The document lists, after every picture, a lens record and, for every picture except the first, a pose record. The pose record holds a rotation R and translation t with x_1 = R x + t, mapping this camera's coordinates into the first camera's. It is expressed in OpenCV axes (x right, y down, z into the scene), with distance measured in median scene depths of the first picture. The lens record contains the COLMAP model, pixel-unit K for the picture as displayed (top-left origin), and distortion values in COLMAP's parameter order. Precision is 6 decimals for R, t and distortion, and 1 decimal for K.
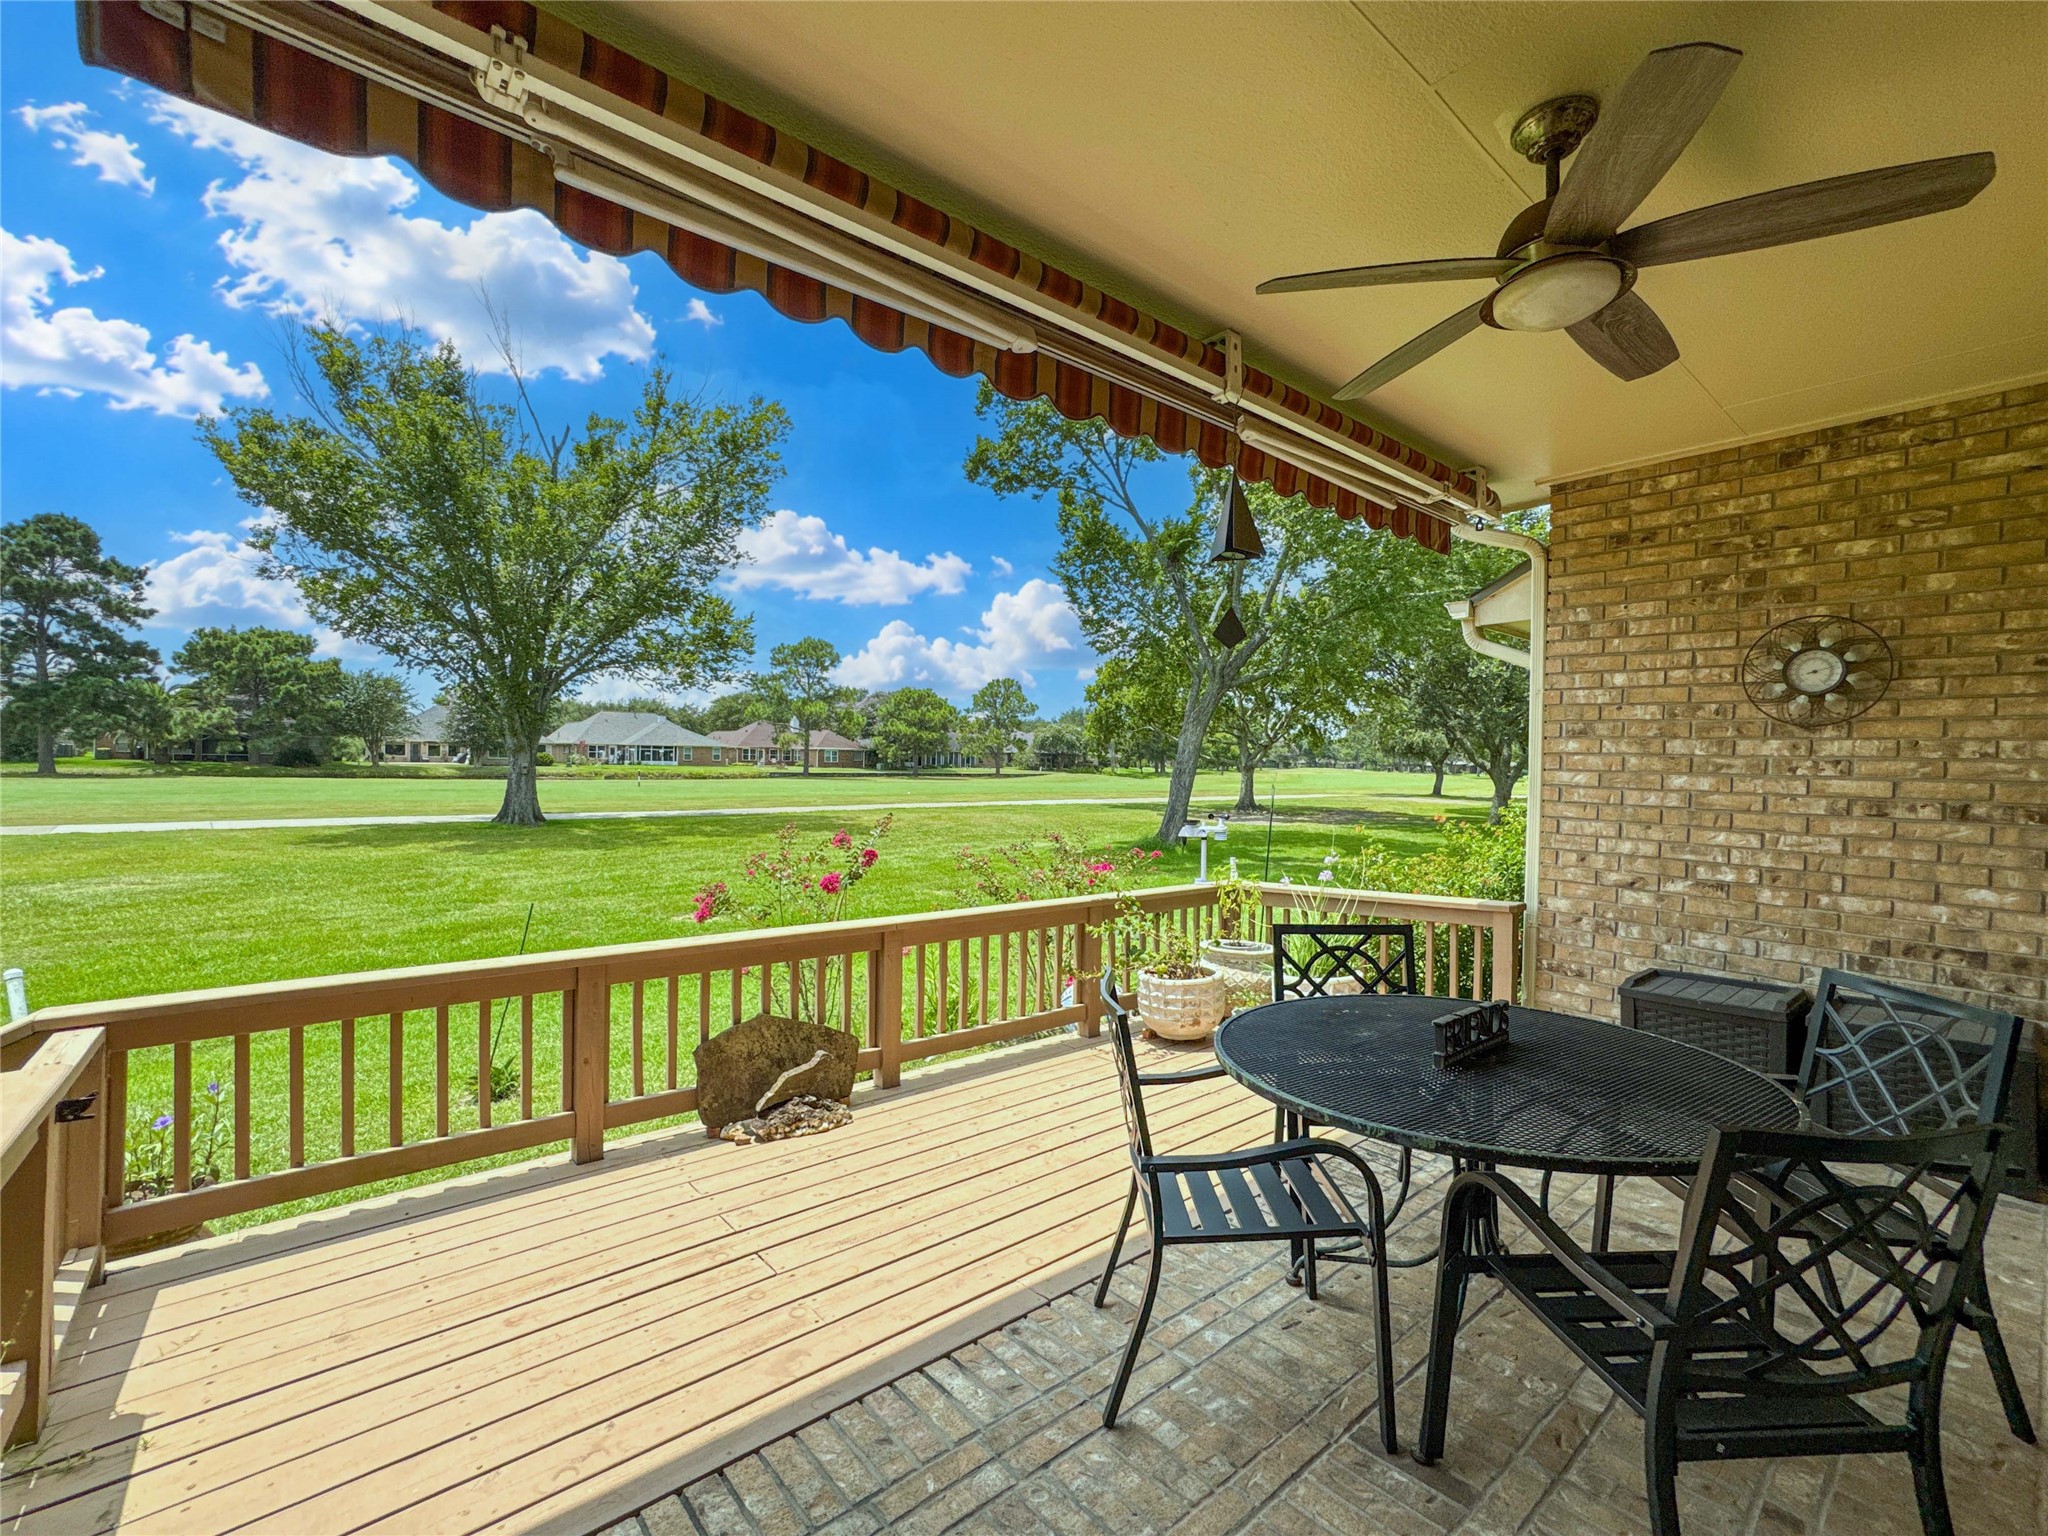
lens RADIAL K [[852.6, 0, 1024.9], [0, 852.6, 768.7], [0, 0, 1]] dist [-0.017570, 0.007984]
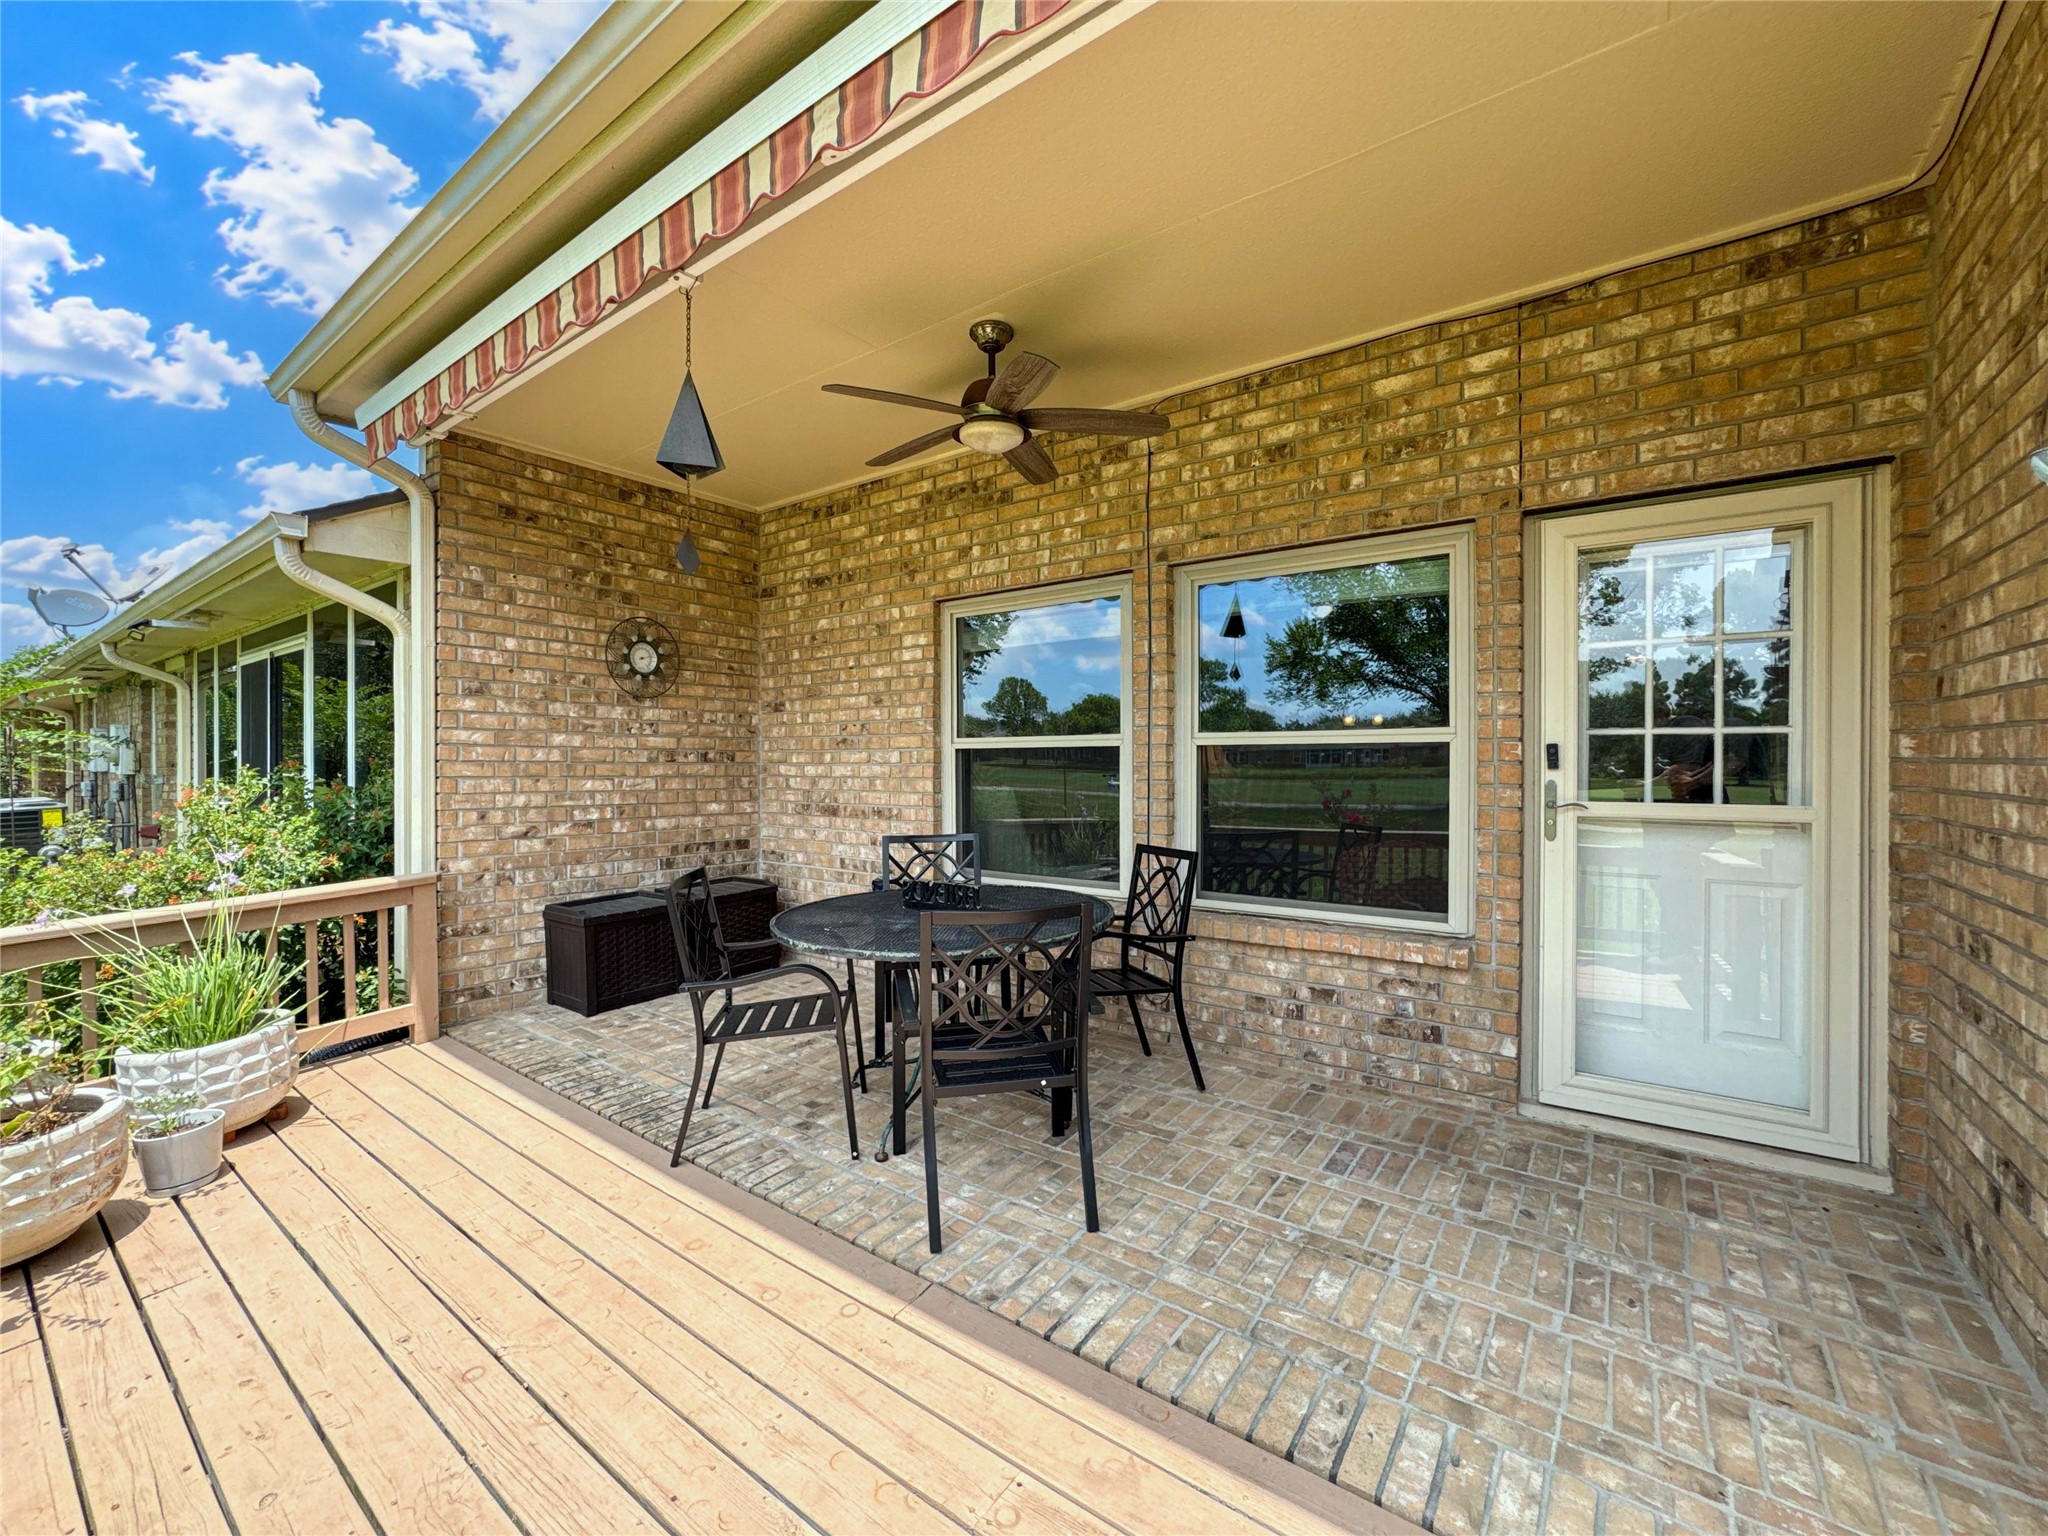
lens RADIAL K [[852.6, 0, 1026.1], [0, 852.6, 766.8], [0, 0, 1]] dist [-0.017570, 0.007984]
pose [[-0.217482, -0.026927, 0.975693, -0.480160], [0.004947, 0.999576, 0.028689, 0.021824], [-0.976052, 0.011066, -0.217256, 0.600099]]
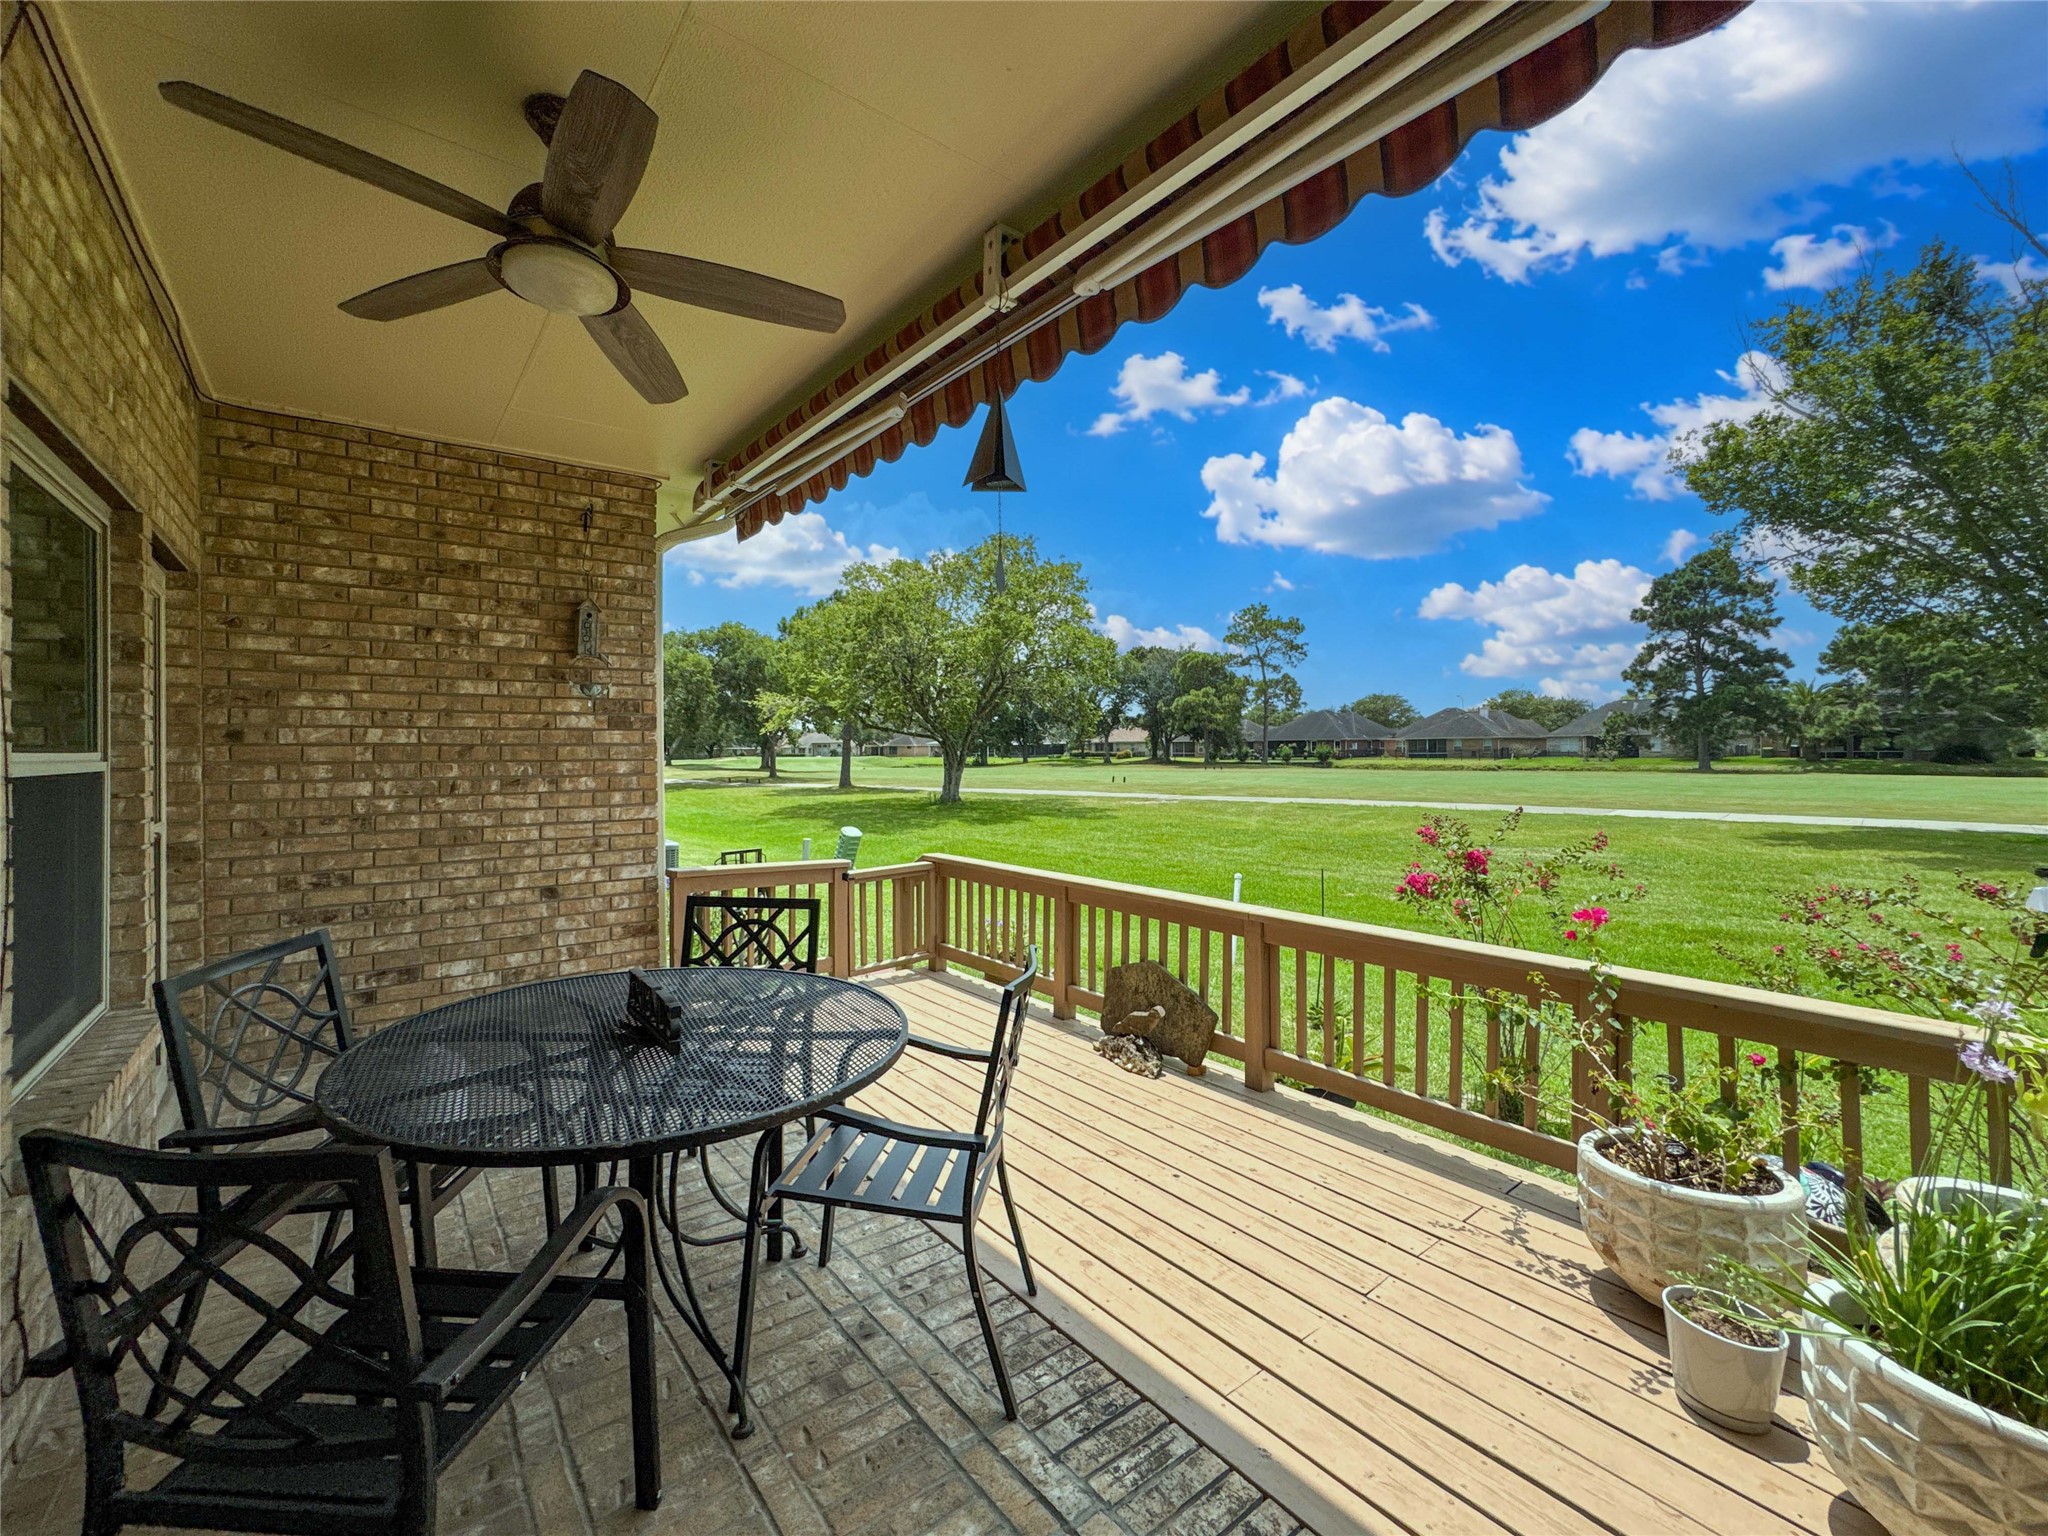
lens RADIAL K [[852.6, 0, 1023.9], [0, 852.6, 737.0], [0, 0, 1]] dist [-0.017570, 0.007984]
pose [[-0.024090, -0.037022, -0.999024, 0.759842], [0.001838, 0.999311, -0.037077, 0.019567], [0.999708, -0.002730, -0.024006, 0.736202]]
